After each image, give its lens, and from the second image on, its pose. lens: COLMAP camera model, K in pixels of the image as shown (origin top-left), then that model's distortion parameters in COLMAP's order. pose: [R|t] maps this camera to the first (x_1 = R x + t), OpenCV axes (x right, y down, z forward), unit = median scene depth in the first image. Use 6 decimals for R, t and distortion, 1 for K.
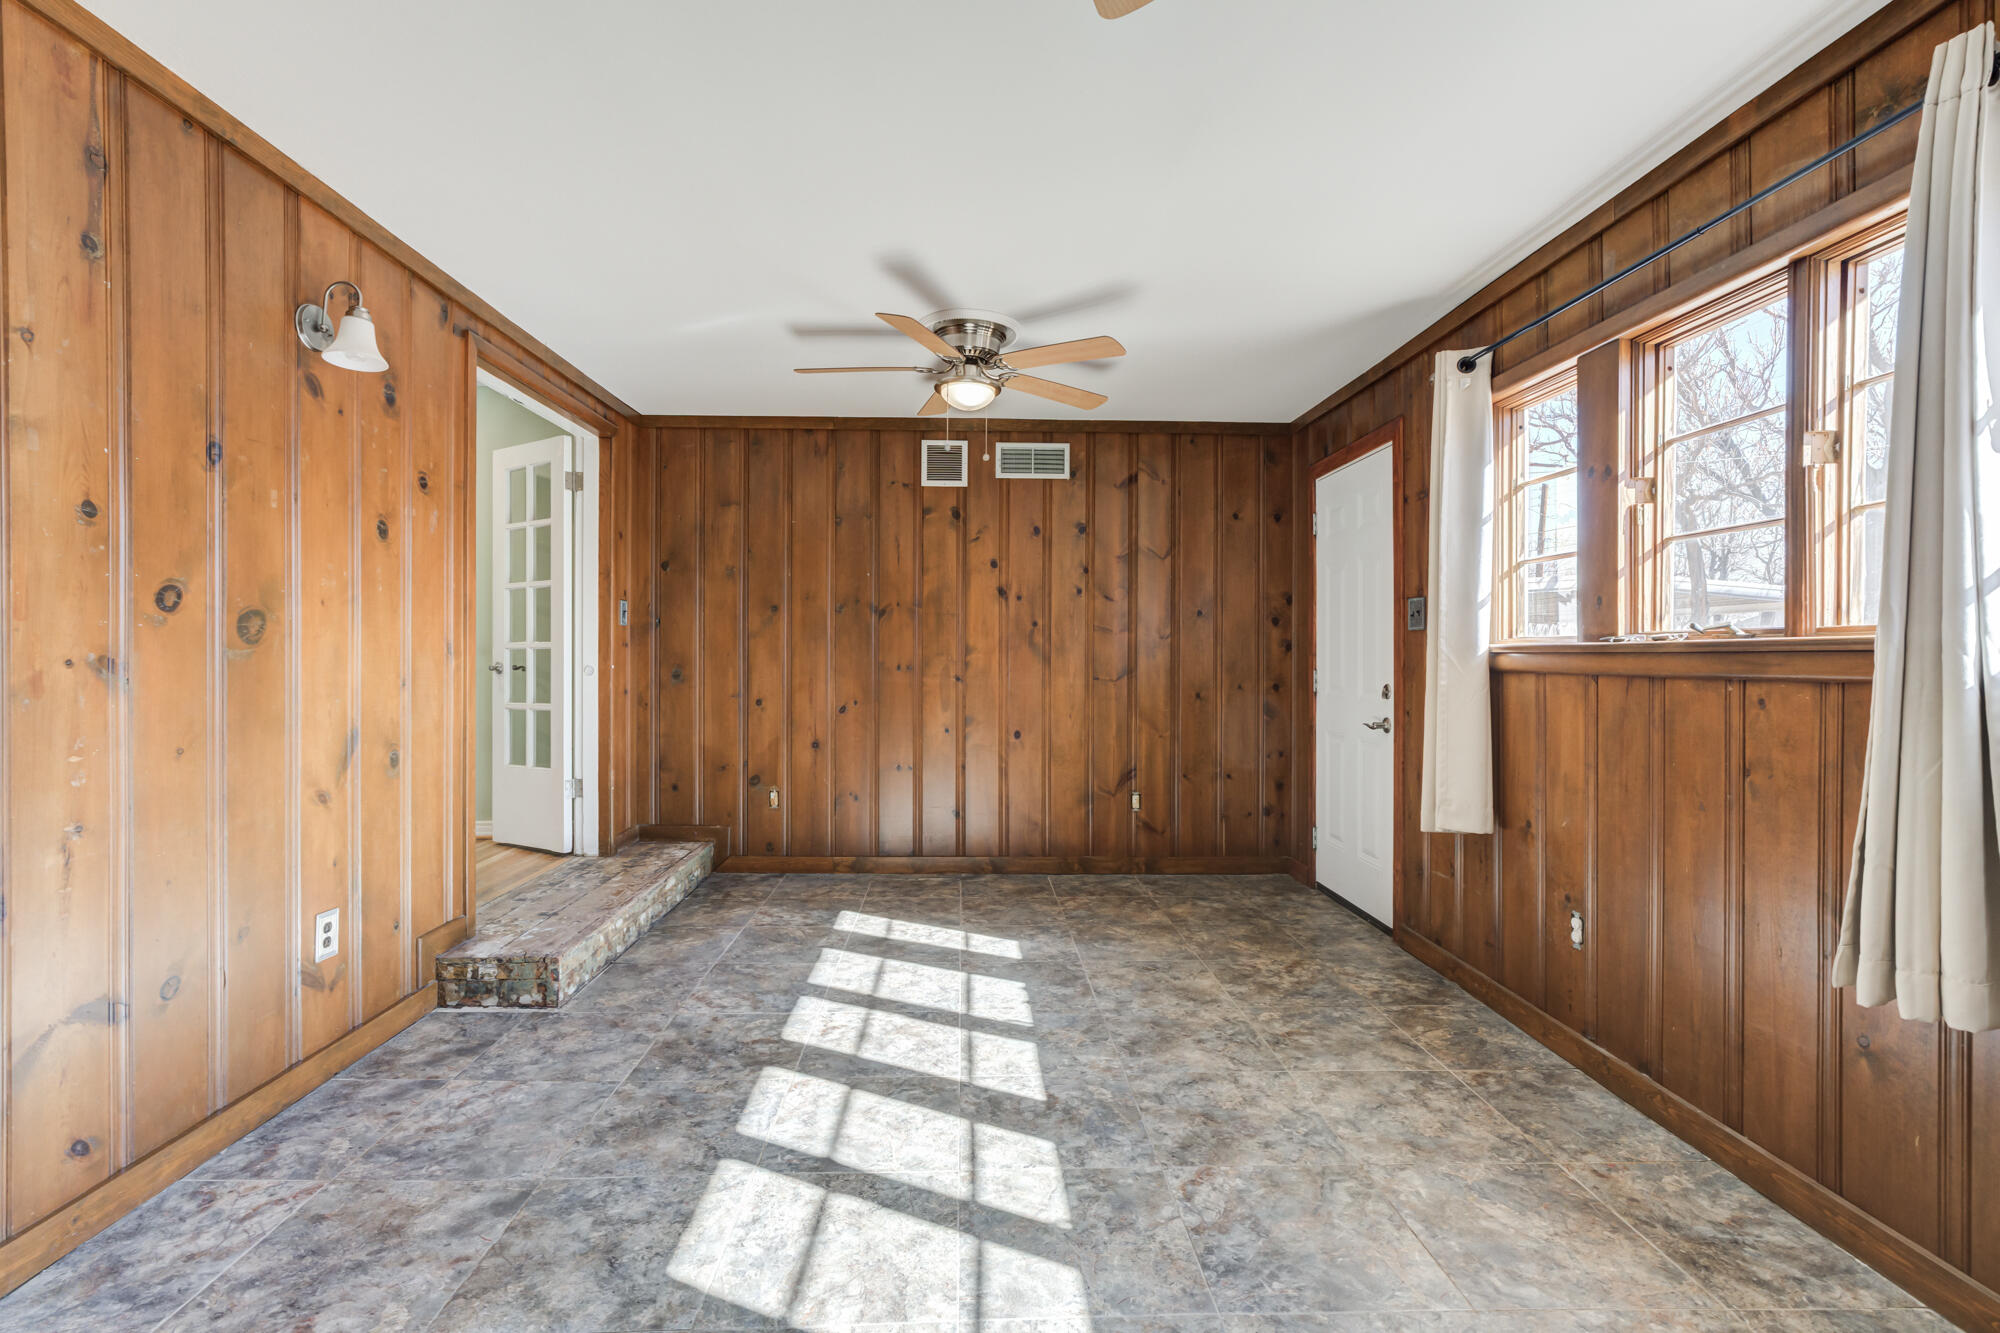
lens RADIAL K [[873.6, 0, 1011.3], [0, 873.6, 666.2], [0, 0, 1]] dist [-0.019450, 0.013389]
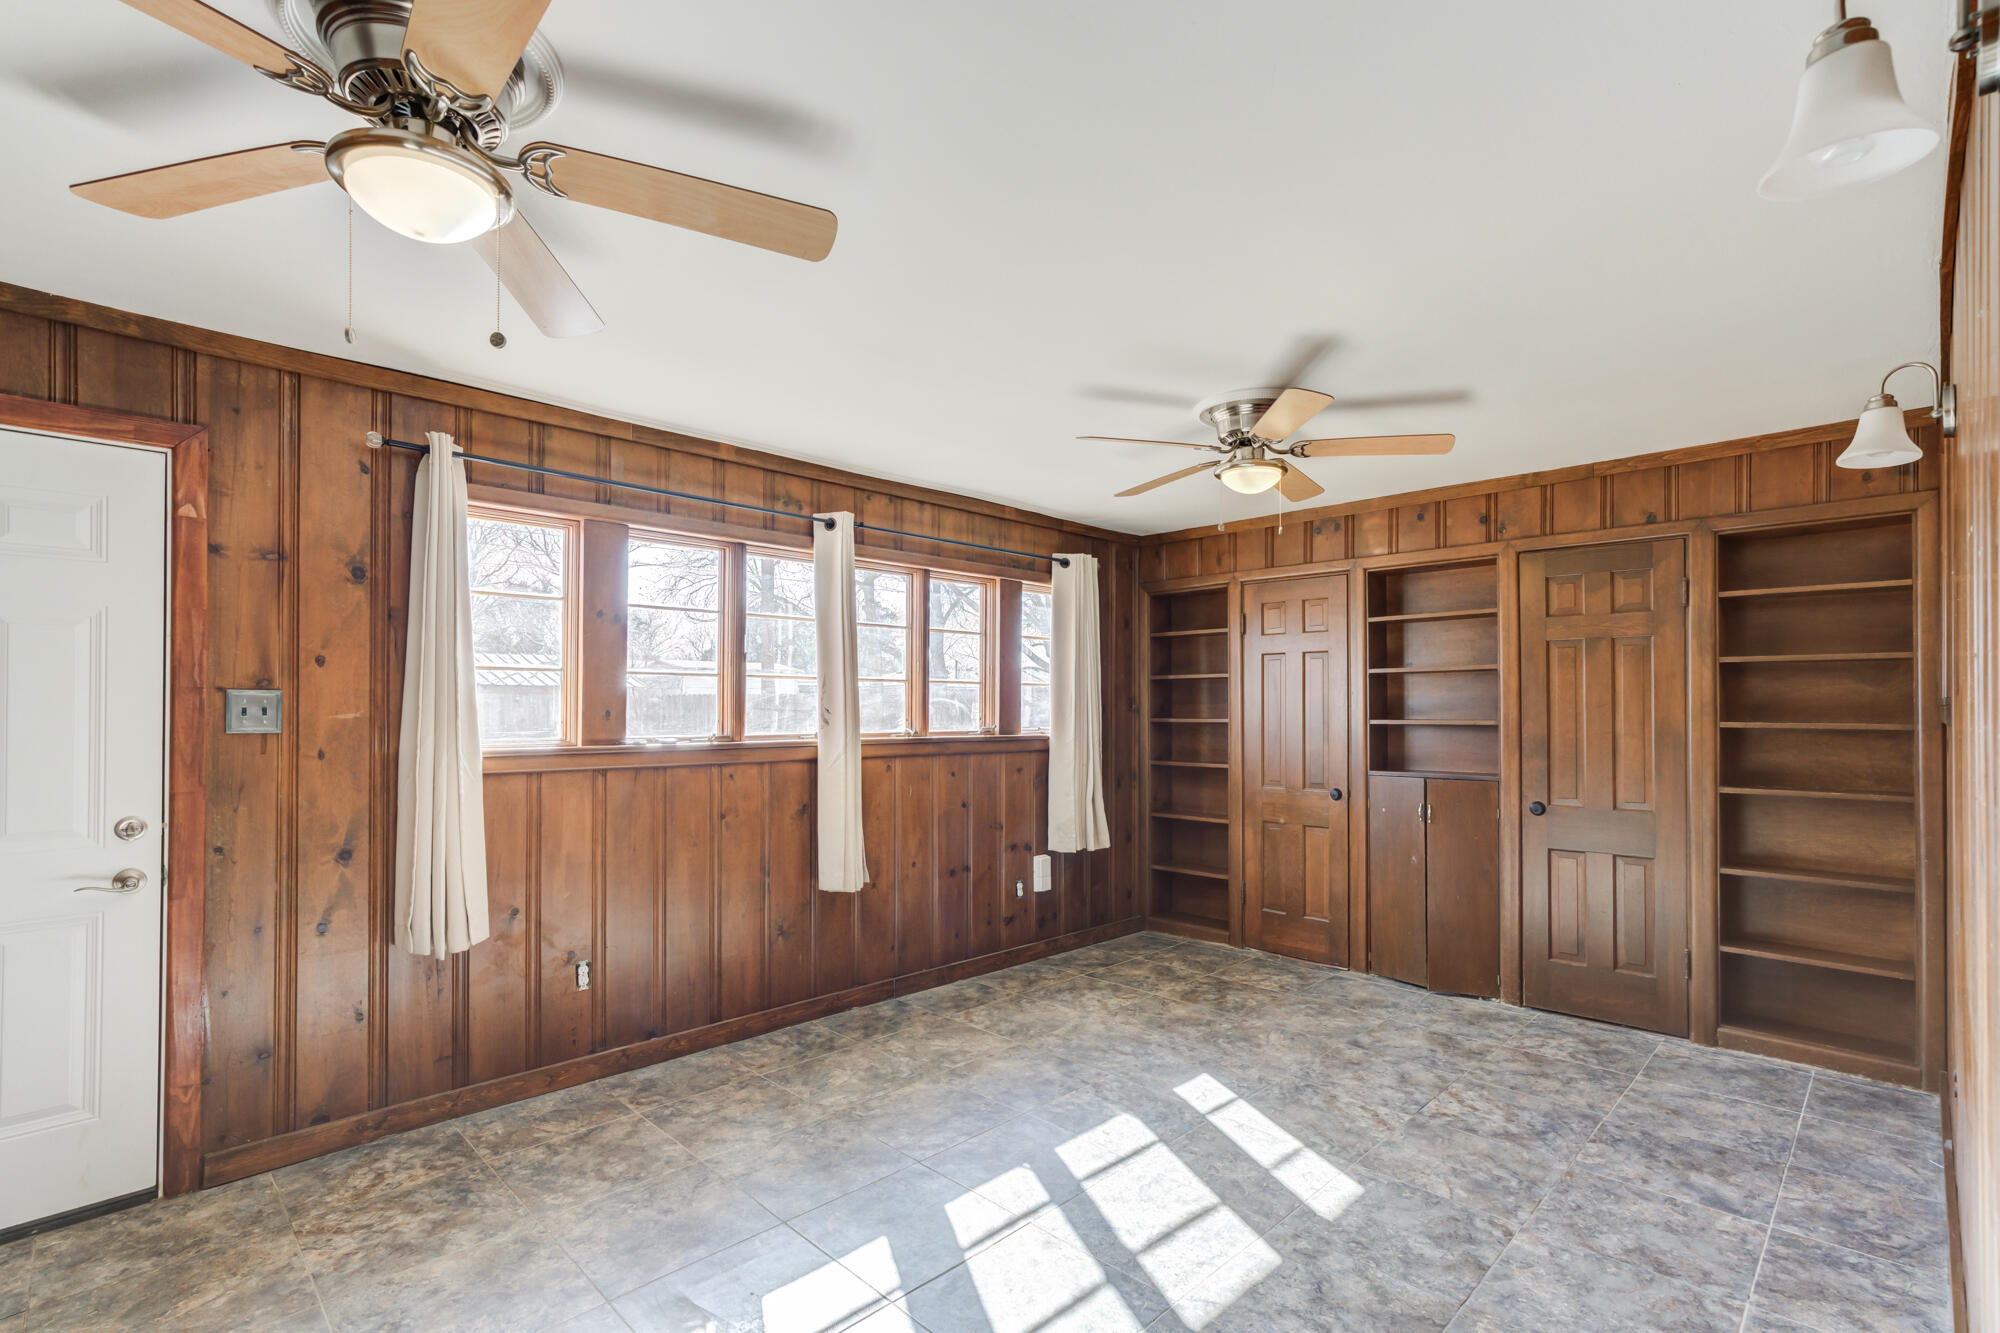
lens RADIAL K [[928.2, 0, 995.4], [0, 928.2, 703.3], [0, 0, 1]] dist [-0.019657, 0.015293]
pose [[-0.661536, -0.003085, 0.749907, -0.964913], [0.004649, 0.999955, 0.008215, -0.125395], [-0.749899, 0.008921, -0.661493, 1.871784]]
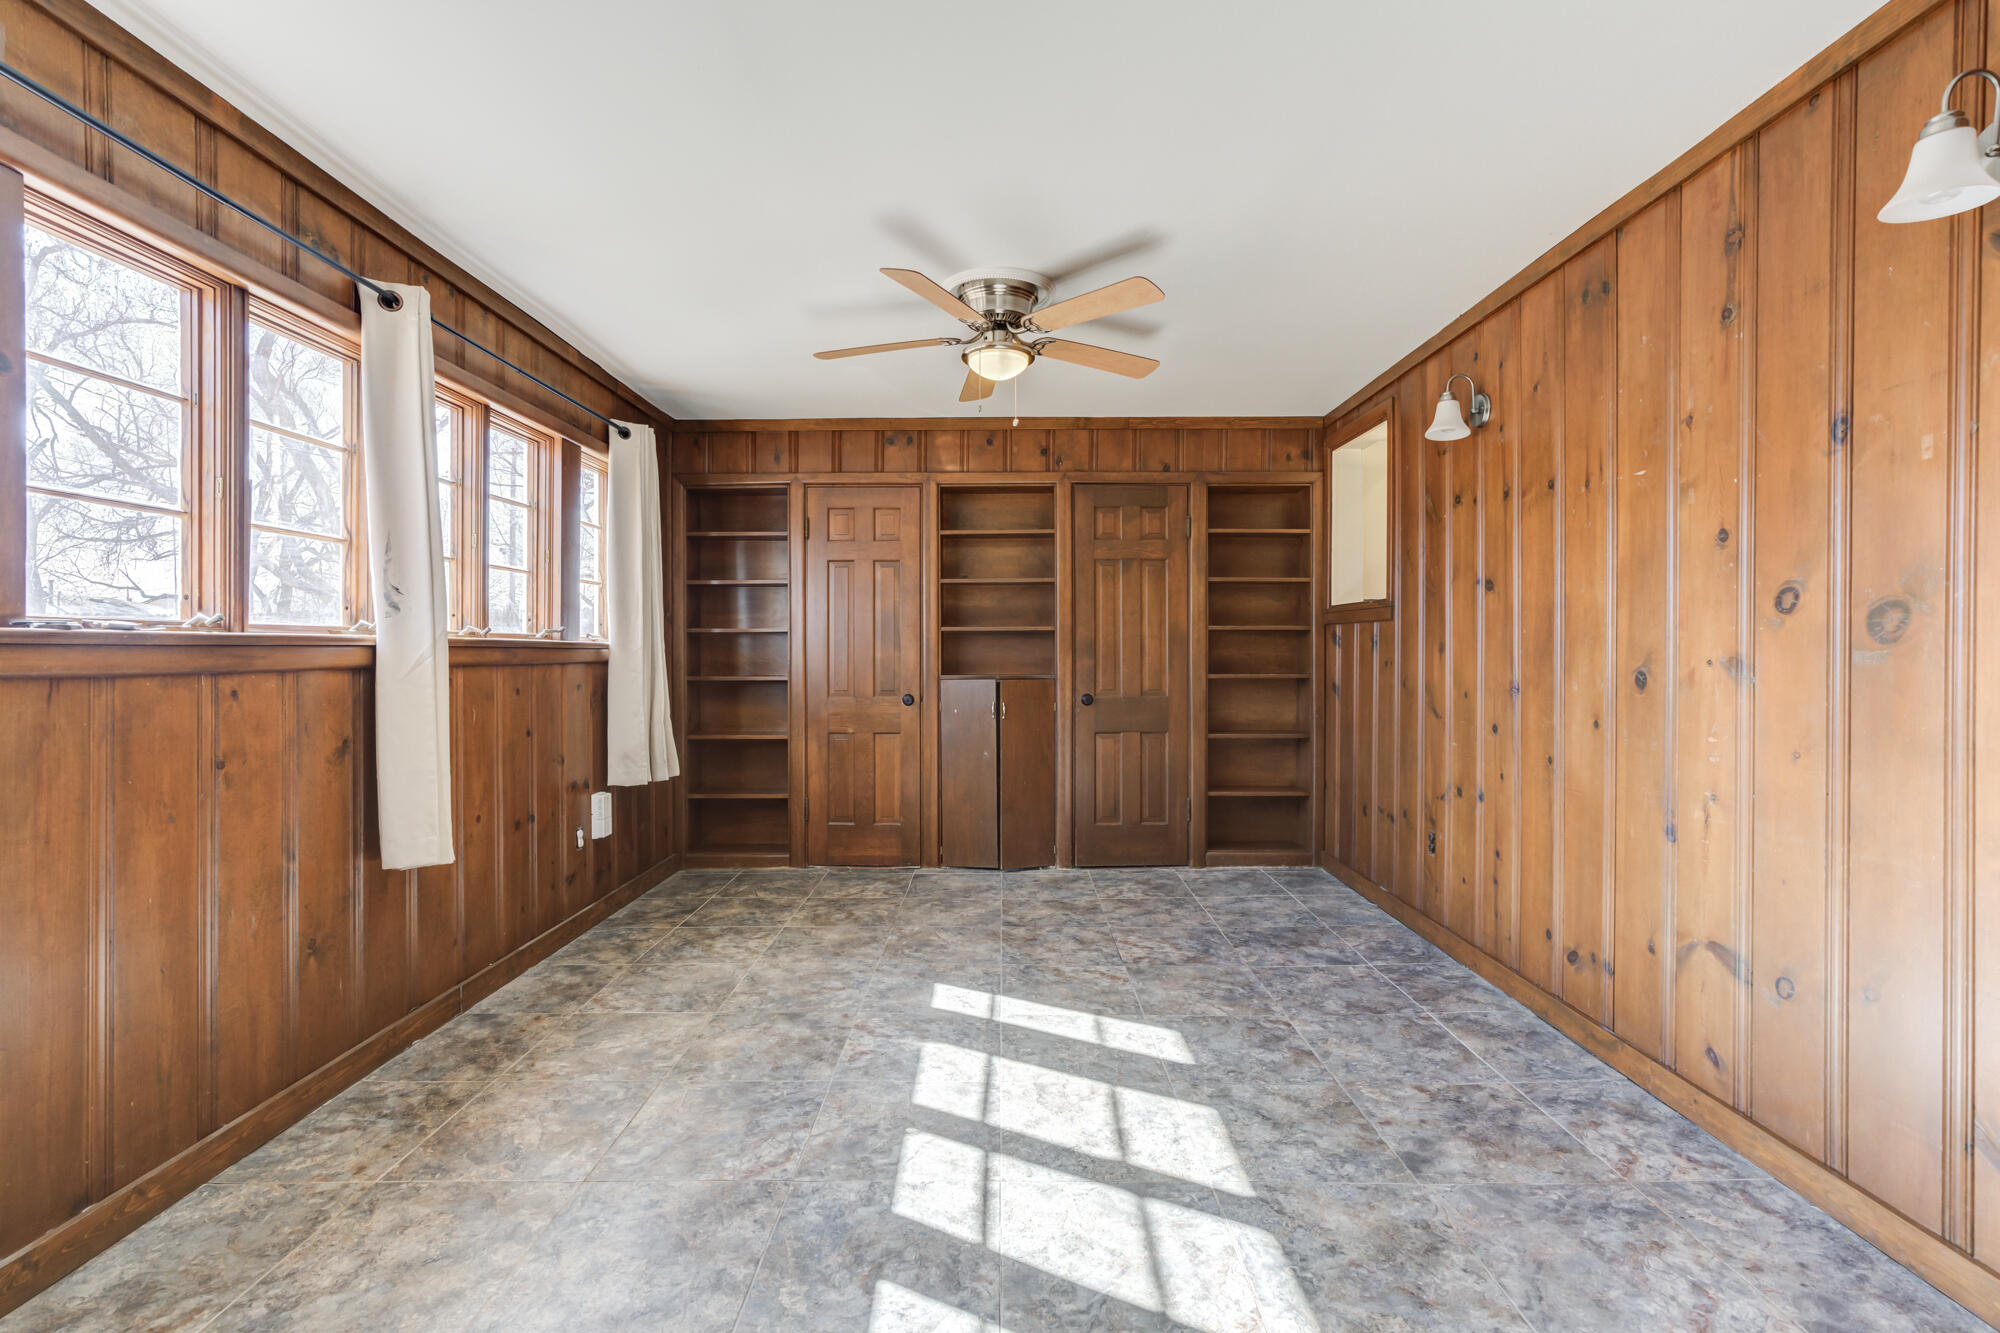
lens RADIAL K [[905.4, 0, 997.8], [0, 905.4, 657.3], [0, 0, 1]] dist [-0.021066, 0.016877]
pose [[-0.998280, -0.005666, 0.058352, -0.113938], [-0.004454, 0.999772, 0.020876, -0.028920], [-0.058457, 0.020580, -0.998078, 2.023885]]
